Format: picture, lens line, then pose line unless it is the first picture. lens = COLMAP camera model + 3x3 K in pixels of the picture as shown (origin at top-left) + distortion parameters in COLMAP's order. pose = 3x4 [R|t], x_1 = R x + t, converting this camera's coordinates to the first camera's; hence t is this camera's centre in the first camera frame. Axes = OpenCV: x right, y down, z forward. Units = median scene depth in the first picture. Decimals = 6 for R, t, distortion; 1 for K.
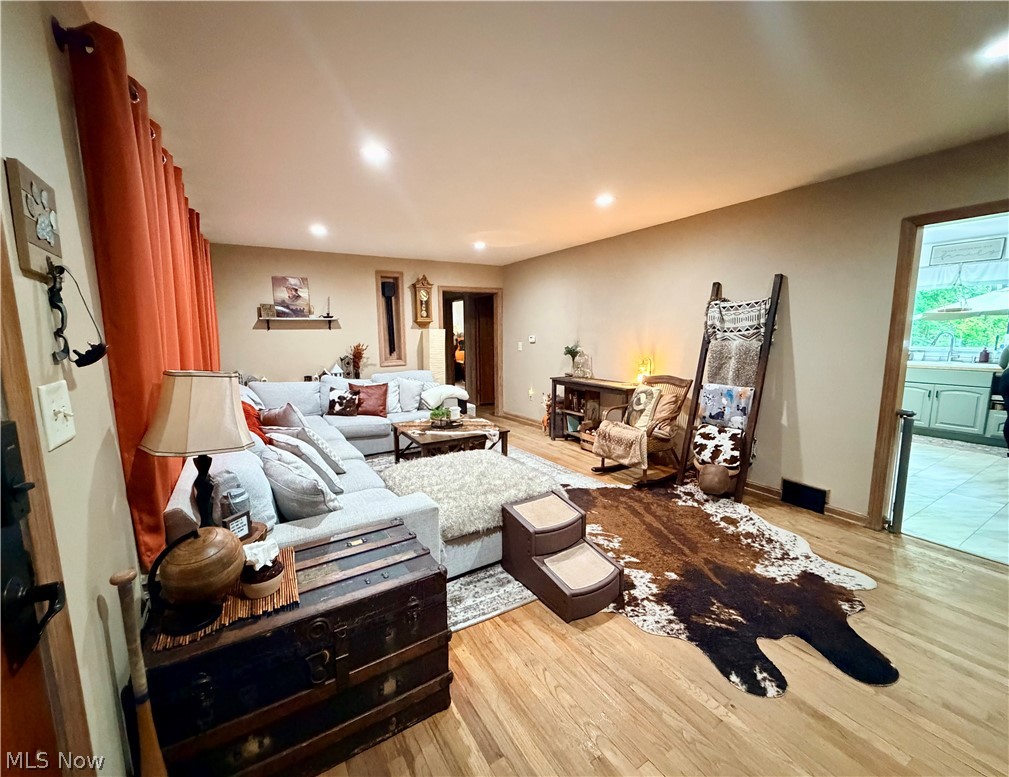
lens RADIAL K [[420.0, 0, 503.1], [0, 420.0, 388.7], [0, 0, 1]] dist [0.001372, 0.000198]
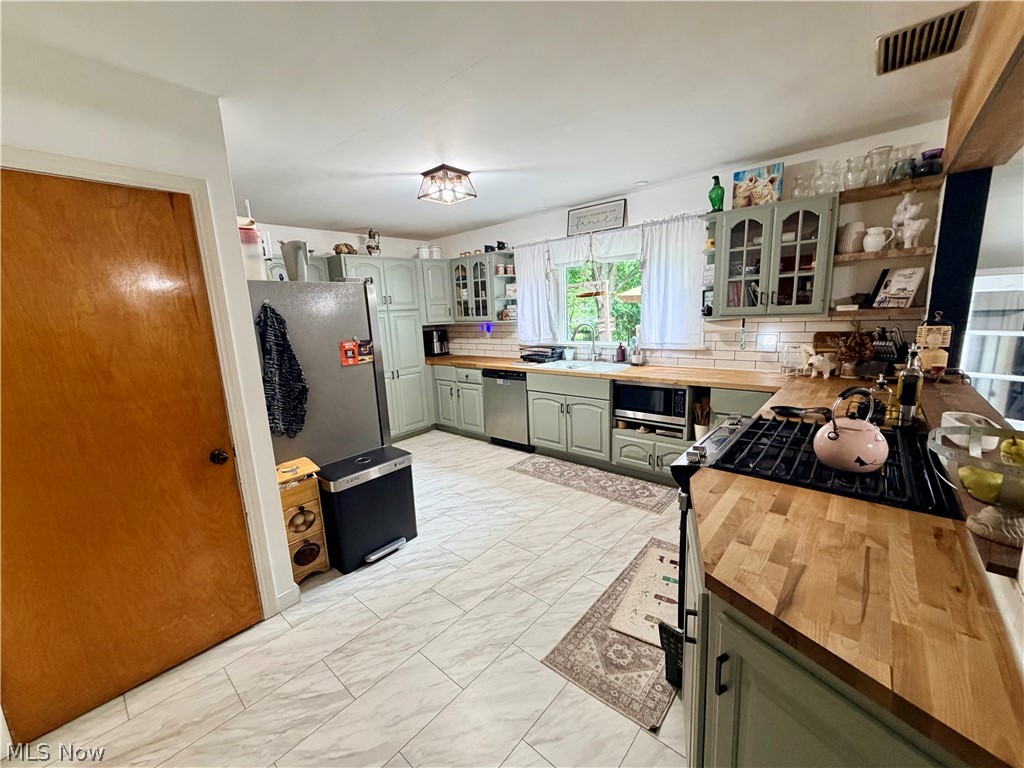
lens RADIAL K [[406.4, 0, 511.8], [0, 406.4, 383.4], [0, 0, 1]] dist [-0.001735, -0.000116]
pose [[0.954487, -0.089606, 0.284475, 0.738777], [0.080520, 0.995803, 0.043499, -0.072059], [-0.287179, -0.018614, 0.957696, 0.338119]]
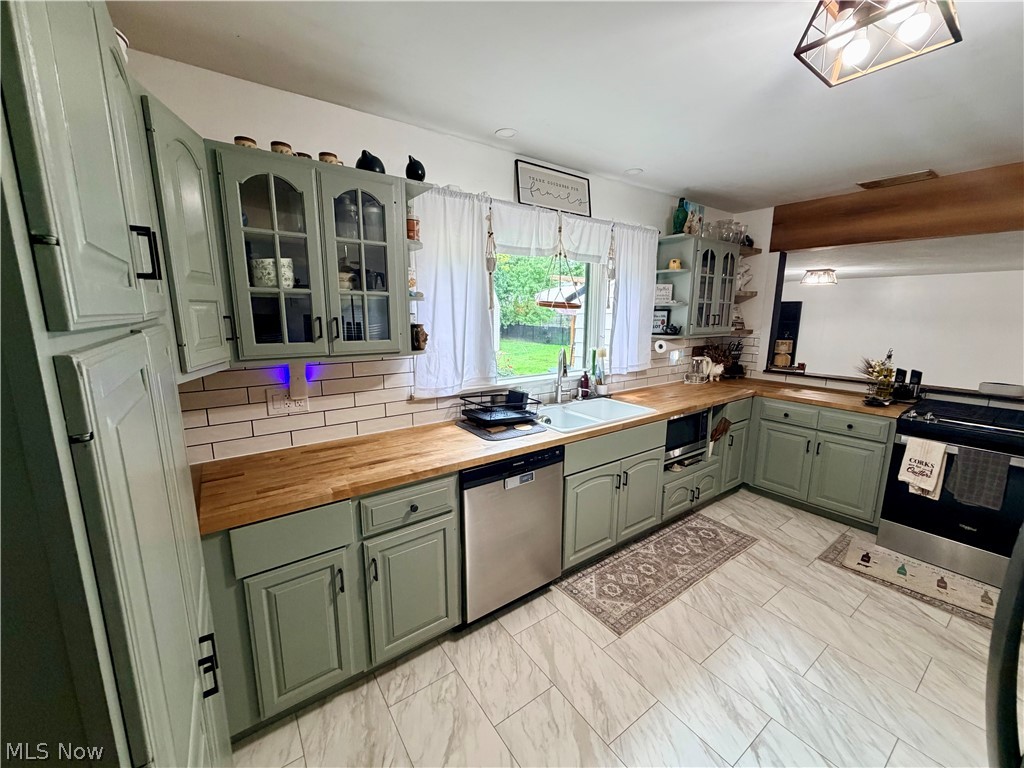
lens RADIAL K [[406.4, 0, 510.1], [0, 406.4, 382.2], [0, 0, 1]] dist [-0.001735, -0.000116]
pose [[-0.061946, -0.167796, 0.983874, 0.597673], [0.137968, 0.974863, 0.174946, -0.198467], [-0.988498, 0.146580, -0.037238, 1.141655]]
